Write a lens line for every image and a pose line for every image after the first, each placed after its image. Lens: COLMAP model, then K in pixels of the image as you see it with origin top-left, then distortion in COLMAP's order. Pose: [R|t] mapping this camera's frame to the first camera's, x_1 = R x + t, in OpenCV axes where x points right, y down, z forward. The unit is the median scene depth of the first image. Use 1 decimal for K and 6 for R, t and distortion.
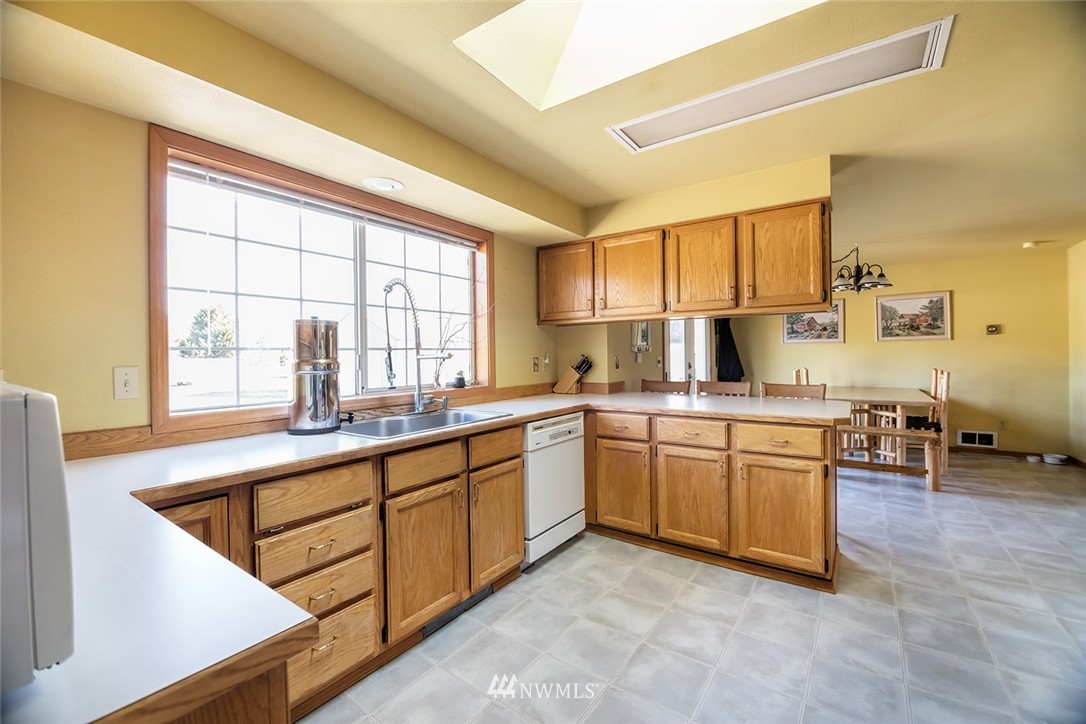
lens RADIAL K [[439.3, 0, 543.0], [0, 439.3, 362.0], [0, 0, 1]] dist [-0.013281, -0.000393]
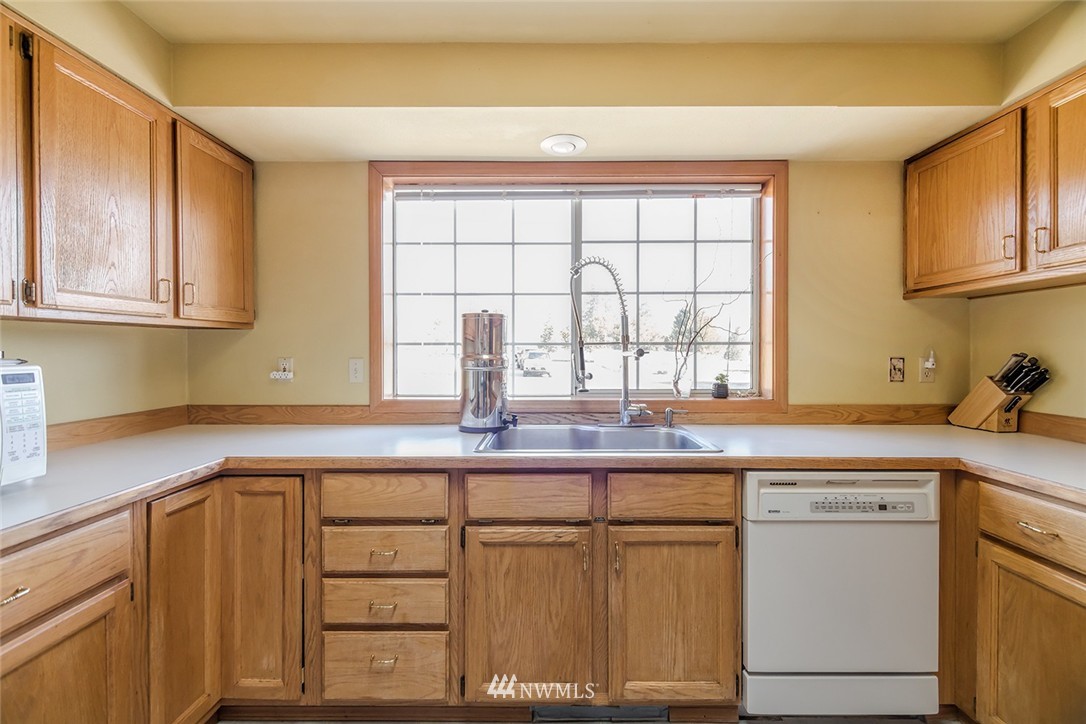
lens RADIAL K [[448.7, 0, 557.0], [0, 448.7, 357.4], [0, 0, 1]] dist [0.001180, -0.000241]
pose [[0.577608, 0.021949, -0.816019, 0.294426], [-0.020280, 0.999716, 0.012535, -0.012147], [0.816062, 0.009309, 0.577889, 0.444274]]
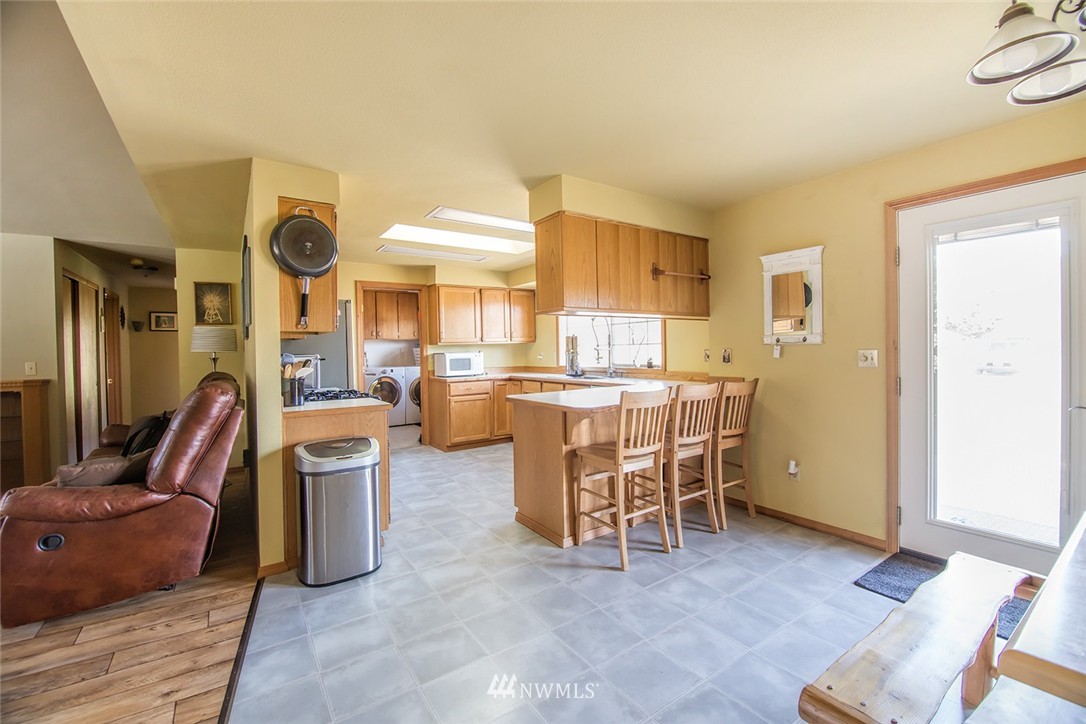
lens RADIAL K [[467.6, 0, 543.3], [0, 467.6, 349.1], [0, 0, 1]] dist [-0.027237, -0.000851]
pose [[-0.344467, 0.016580, -0.938652, 1.883618], [0.004848, 0.999862, 0.015882, -0.048333], [0.938786, 0.000920, -0.344500, 1.468897]]
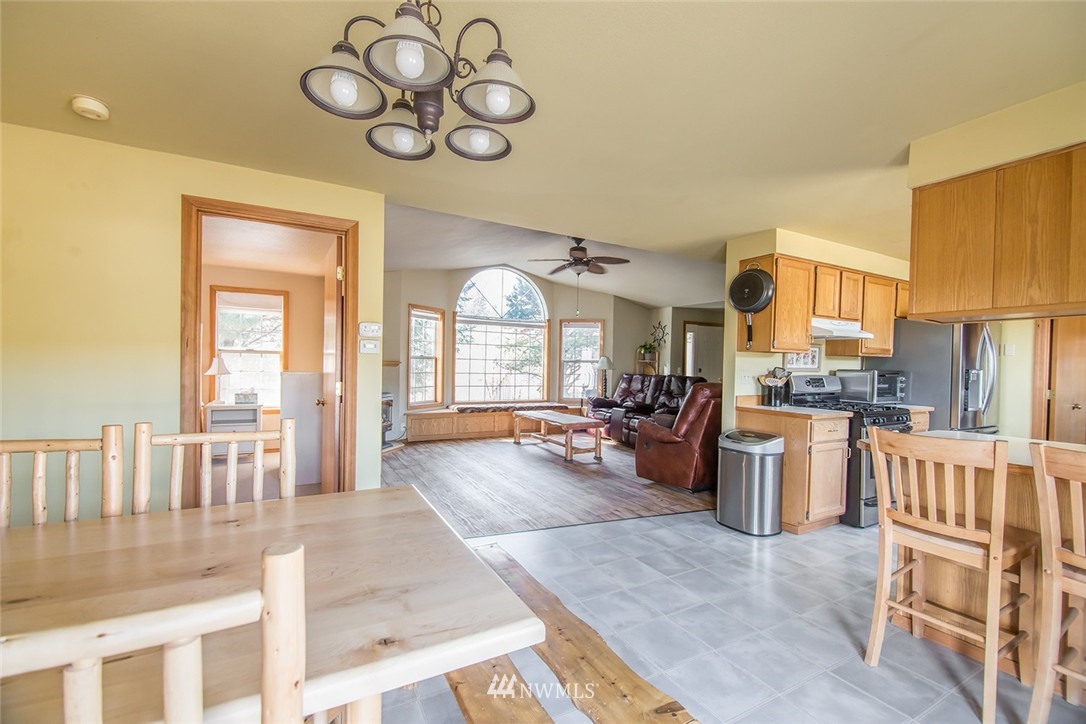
lens RADIAL K [[443.7, 0, 543.0], [0, 443.7, 362.0], [0, 0, 1]] dist [-0.000005, -0.000145]
pose [[-0.899211, -0.002665, 0.437506, 0.997378], [0.000943, 0.999967, 0.008029, -0.053304], [-0.437513, 0.007632, -0.899180, 2.214260]]
